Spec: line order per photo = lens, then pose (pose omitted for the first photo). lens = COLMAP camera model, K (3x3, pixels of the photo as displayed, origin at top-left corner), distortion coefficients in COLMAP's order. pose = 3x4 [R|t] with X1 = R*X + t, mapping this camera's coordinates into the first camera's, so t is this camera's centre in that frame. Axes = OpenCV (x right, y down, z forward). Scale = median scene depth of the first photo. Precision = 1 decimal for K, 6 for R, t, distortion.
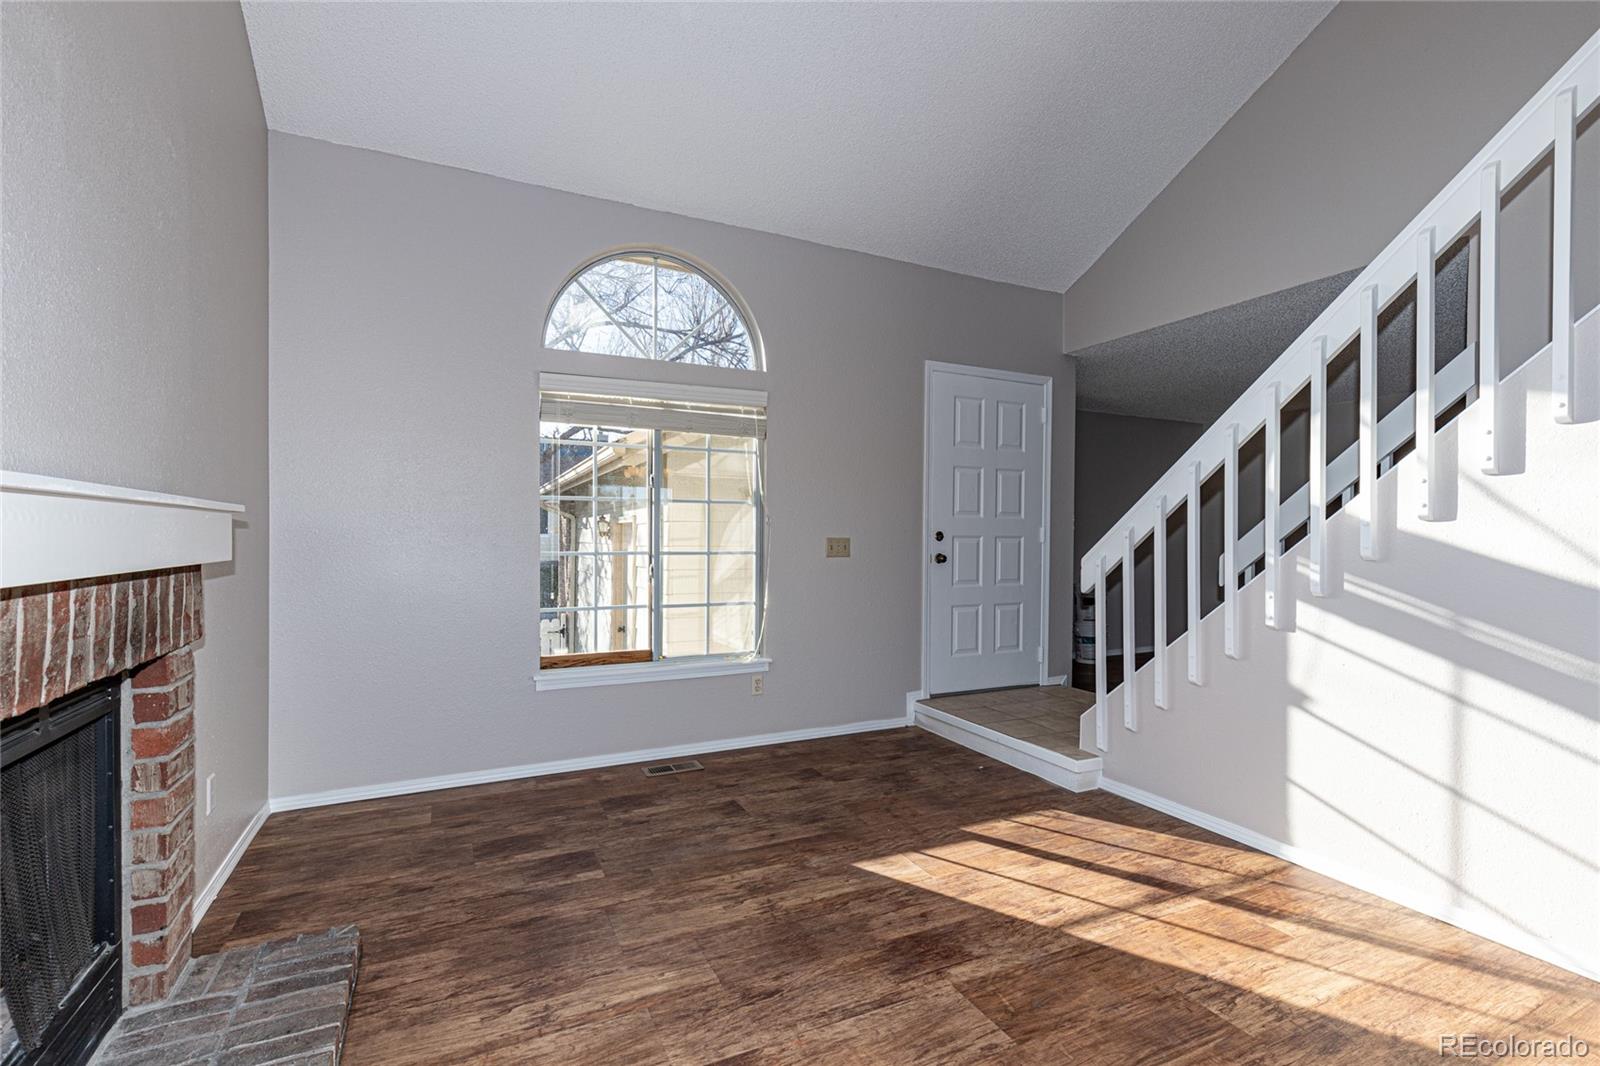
lens RADIAL K [[742.3, 0, 832.7], [0, 742.3, 528.6], [0, 0, 1]] dist [0.013351, -0.003898]
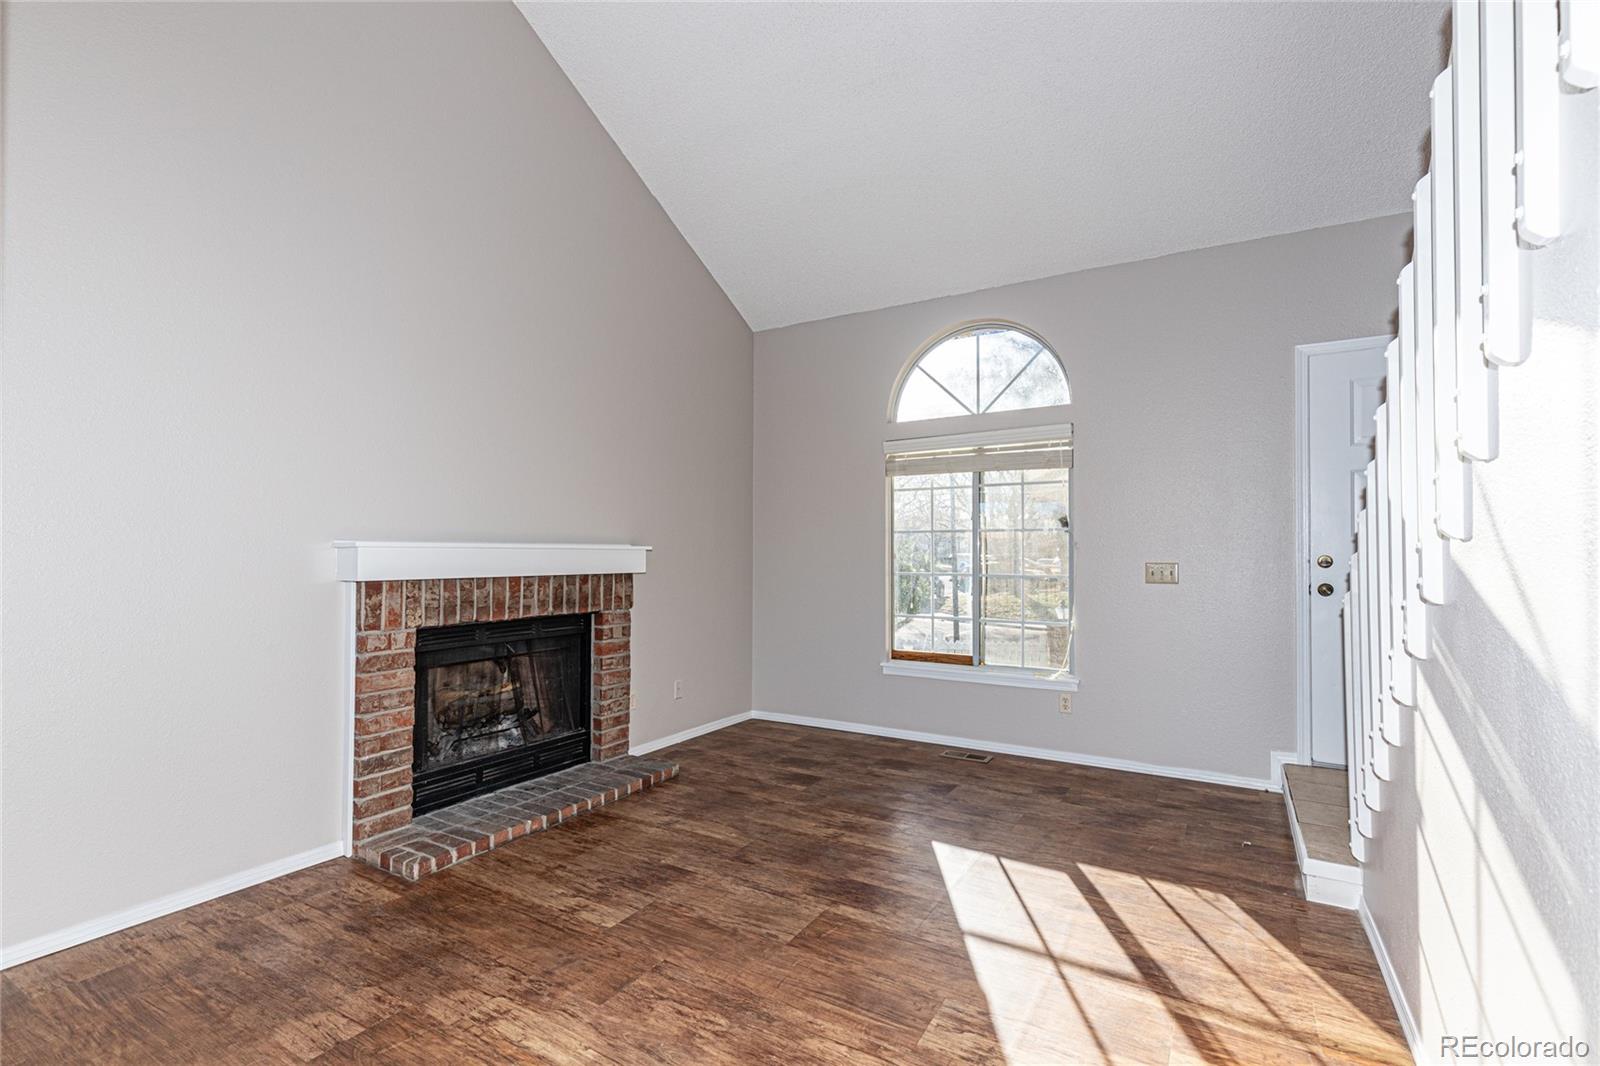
lens RADIAL K [[742.3, 0, 811.5], [0, 742.3, 530.2], [0, 0, 1]] dist [0.013351, -0.003898]
pose [[0.534073, -0.032576, -0.844810, 0.833714], [0.008781, 0.999417, -0.032986, -0.002779], [0.845393, 0.010198, 0.534048, 0.186527]]
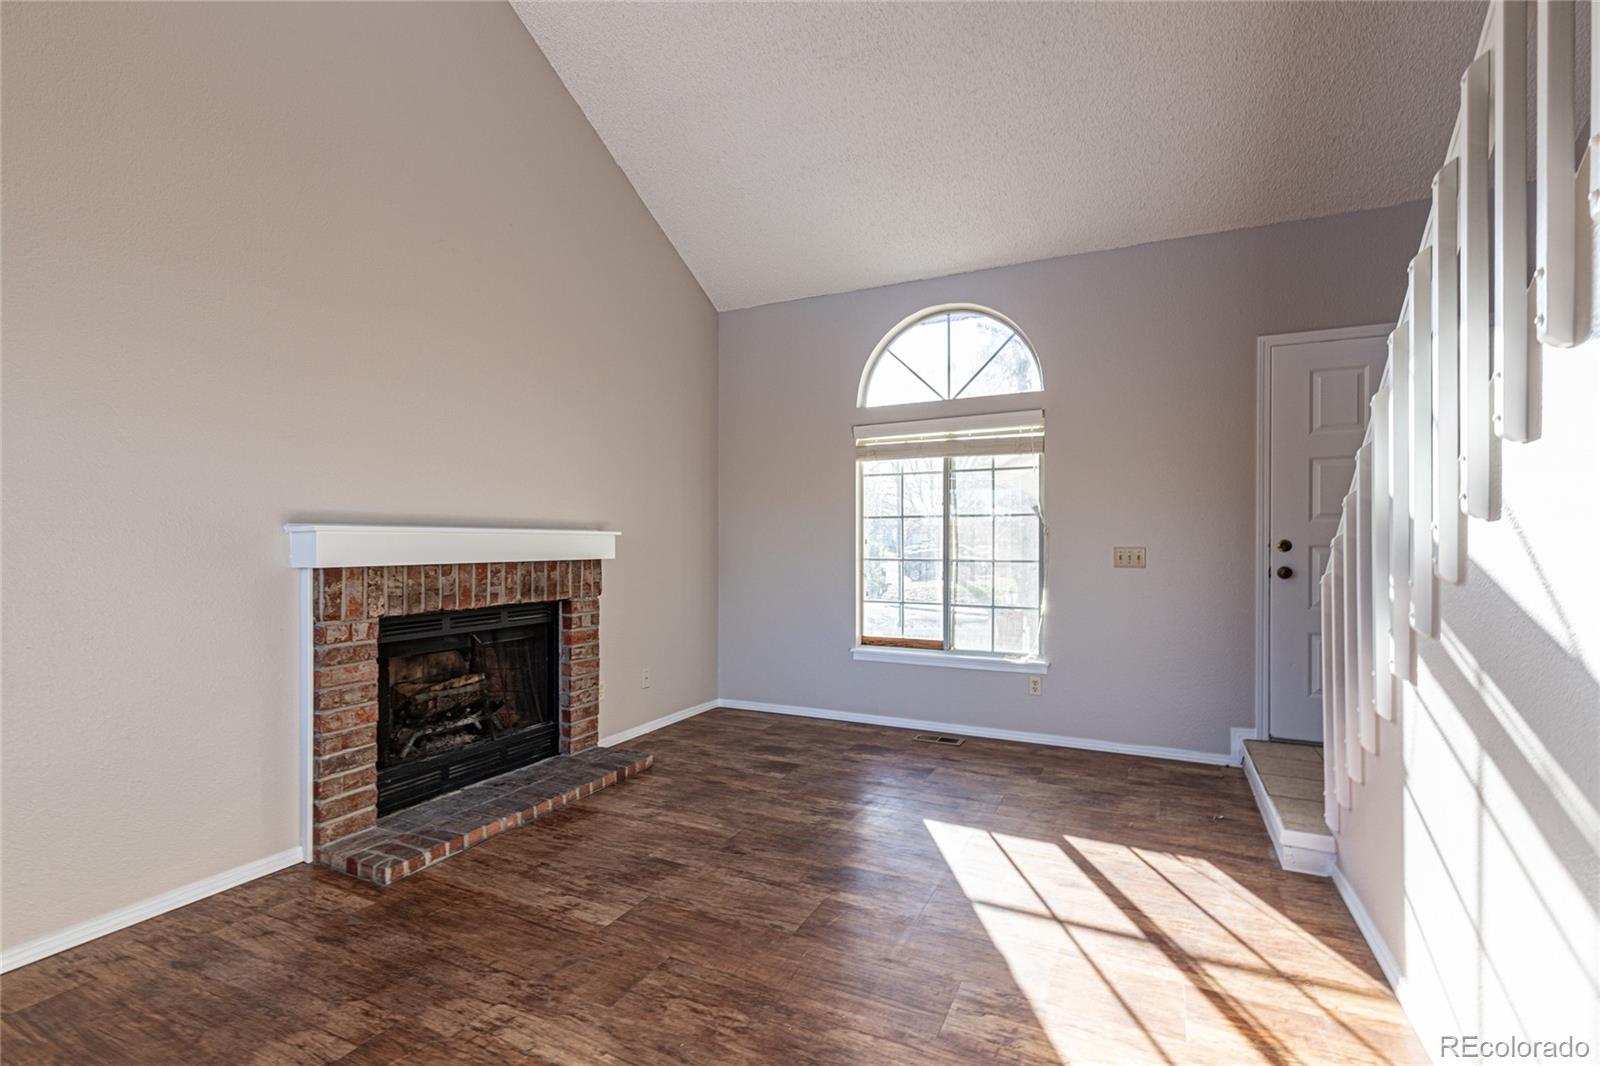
lens RADIAL K [[742.3, 0, 811.9], [0, 742.3, 537.6], [0, 0, 1]] dist [0.013351, -0.003898]
pose [[0.604131, -0.010388, -0.796817, 0.772598], [0.009921, 0.999936, -0.005515, 0.000831], [0.796823, -0.004573, 0.604195, 0.140351]]
